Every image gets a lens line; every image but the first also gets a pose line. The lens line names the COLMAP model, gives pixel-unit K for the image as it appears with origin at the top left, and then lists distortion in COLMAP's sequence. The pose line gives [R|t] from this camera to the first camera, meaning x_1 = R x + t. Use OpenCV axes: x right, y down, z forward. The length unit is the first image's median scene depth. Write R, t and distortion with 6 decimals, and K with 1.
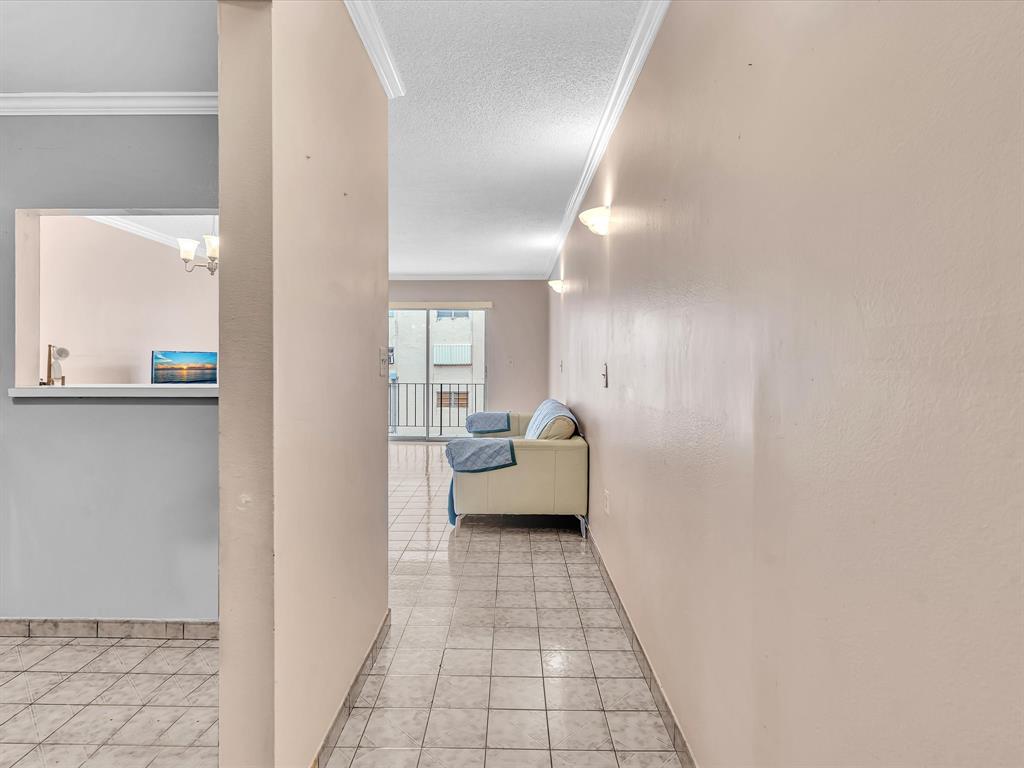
lens RADIAL K [[564.3, 0, 507.7], [0, 564.3, 362.4], [0, 0, 1]] dist [-0.002267, 0.001171]
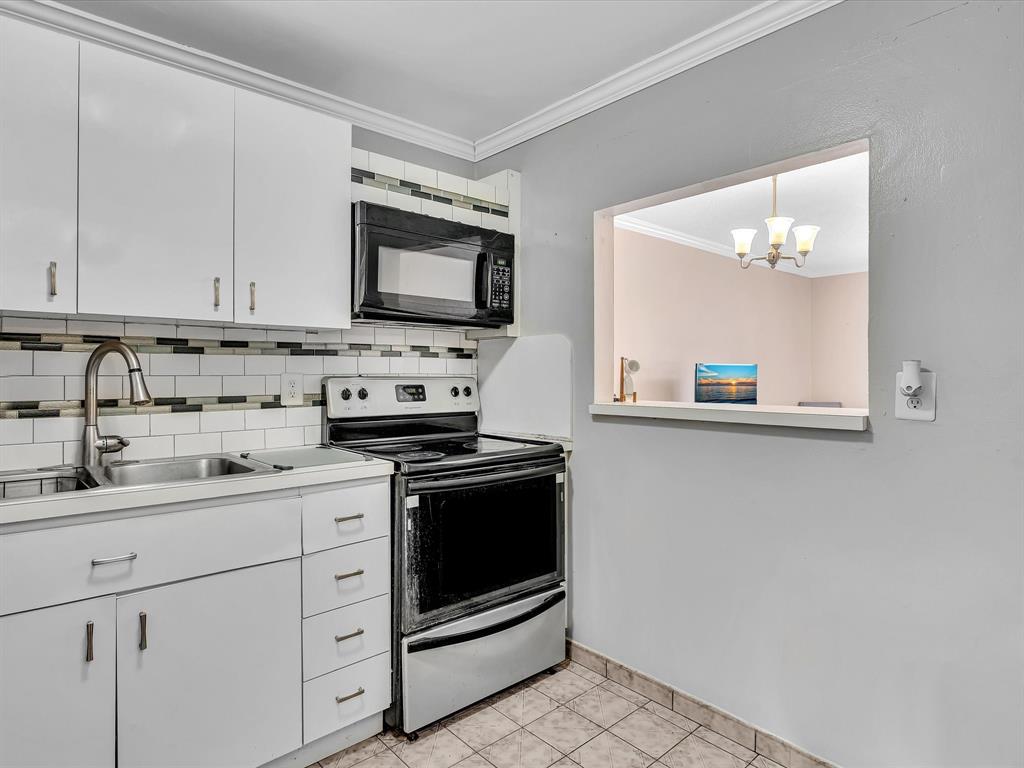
lens RADIAL K [[577.8, 0, 504.4], [0, 577.8, 374.9], [0, 0, 1]] dist [-0.004970, 0.000222]
pose [[0.667941, -0.003365, -0.744207, -0.262603], [0.000834, 0.999993, -0.003774, 0.000461], [0.744214, 0.001900, 0.667939, 0.252362]]
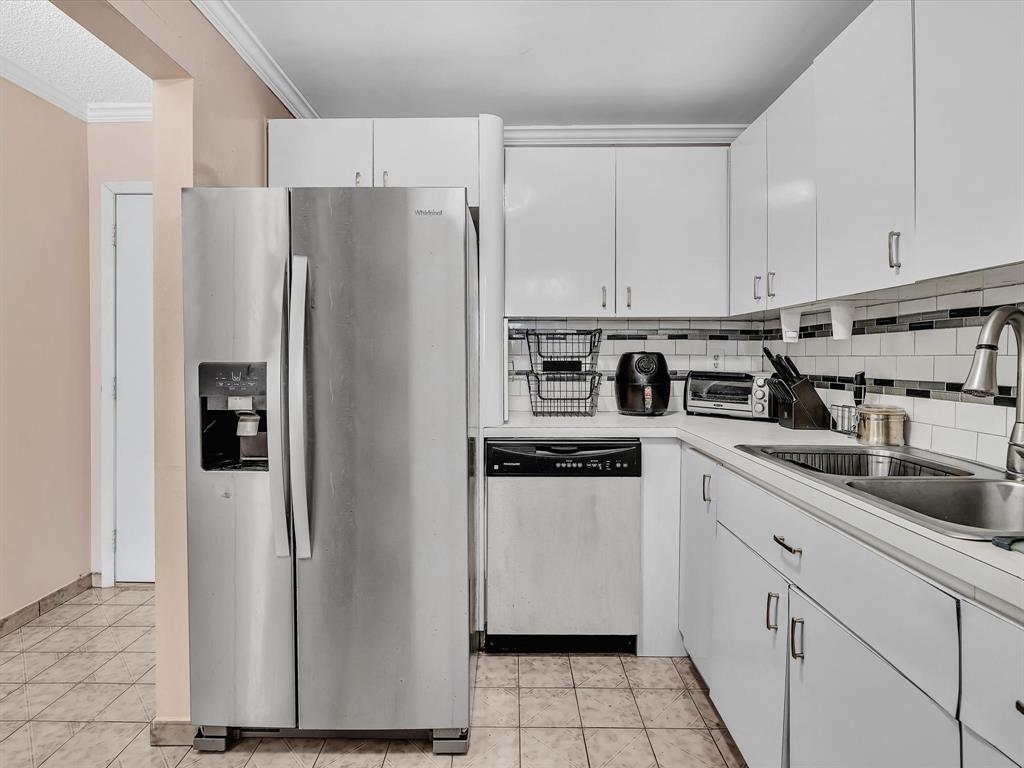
lens RADIAL K [[526.1, 0, 505.2], [0, 526.1, 365.2], [0, 0, 1]] dist [-0.004139, 0.000429]
pose [[-0.999991, -0.004104, 0.000942, -0.670008], [-0.004089, 0.999862, 0.016118, 0.001709], [-0.001008, 0.016114, -0.999870, 0.833105]]
